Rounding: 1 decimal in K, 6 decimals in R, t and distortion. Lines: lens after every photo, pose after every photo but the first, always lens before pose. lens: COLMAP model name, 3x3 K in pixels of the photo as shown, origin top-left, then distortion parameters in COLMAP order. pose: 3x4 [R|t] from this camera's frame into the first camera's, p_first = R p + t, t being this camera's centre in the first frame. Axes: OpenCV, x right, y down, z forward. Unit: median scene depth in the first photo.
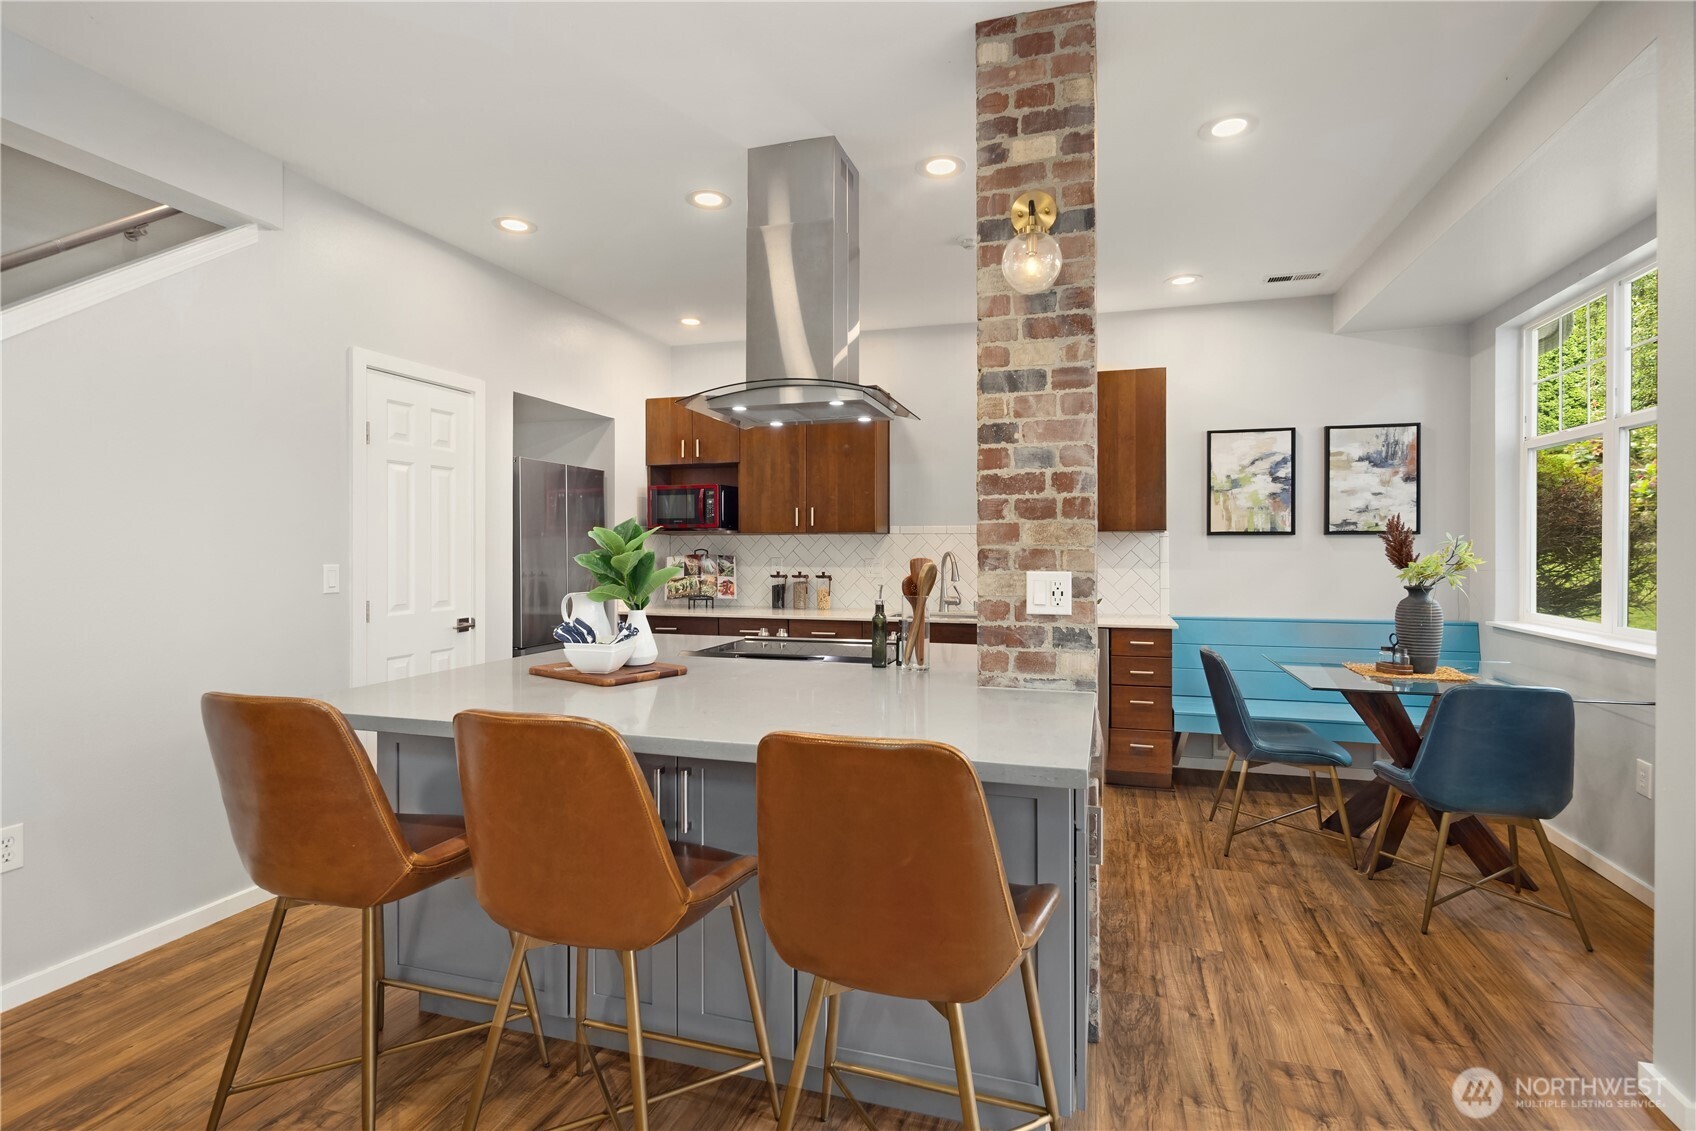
lens RADIAL K [[819.9, 0, 856.8], [0, 819.9, 548.4], [0, 0, 1]] dist [0.008898, -0.006146]
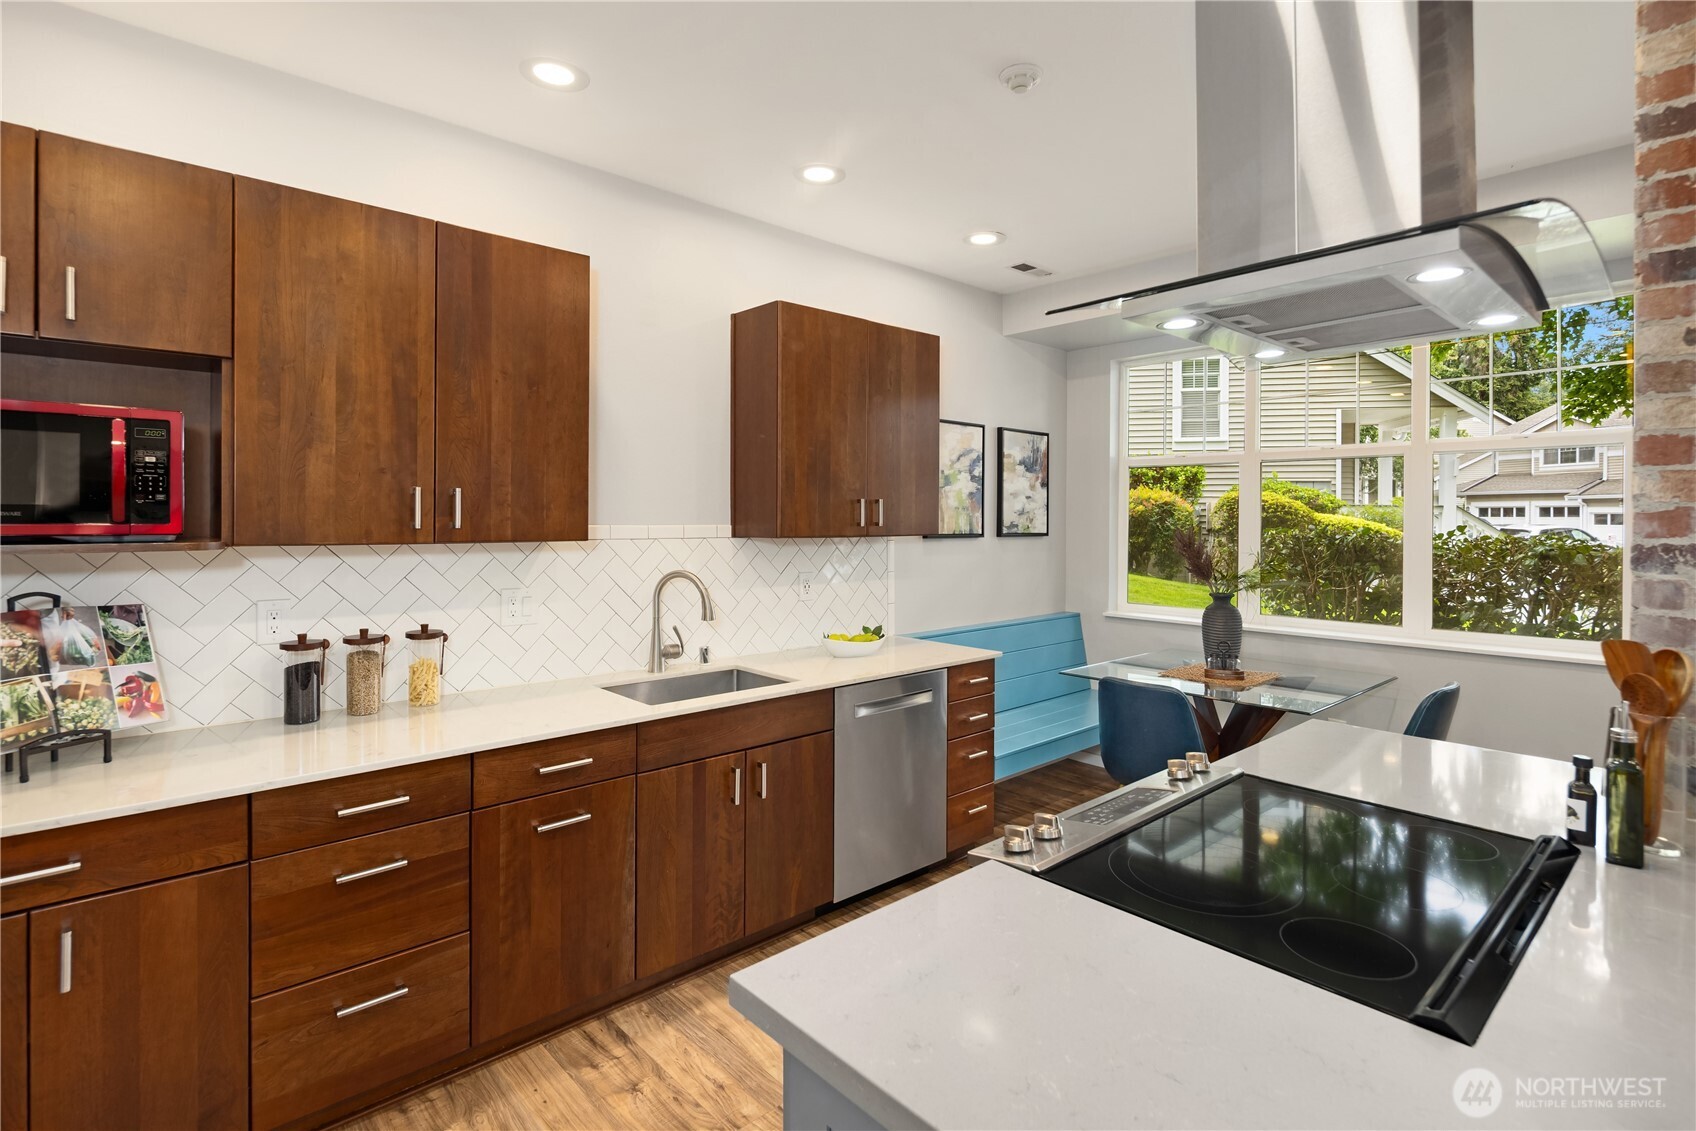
lens RADIAL K [[819.9, 0, 847.6], [0, 819.9, 522.7], [0, 0, 1]] dist [0.008898, -0.006146]
pose [[0.513262, -0.001935, 0.858230, -0.415867], [-0.004174, 0.999980, 0.004751, -0.042134], [-0.858222, -0.006021, 0.513244, 0.730445]]
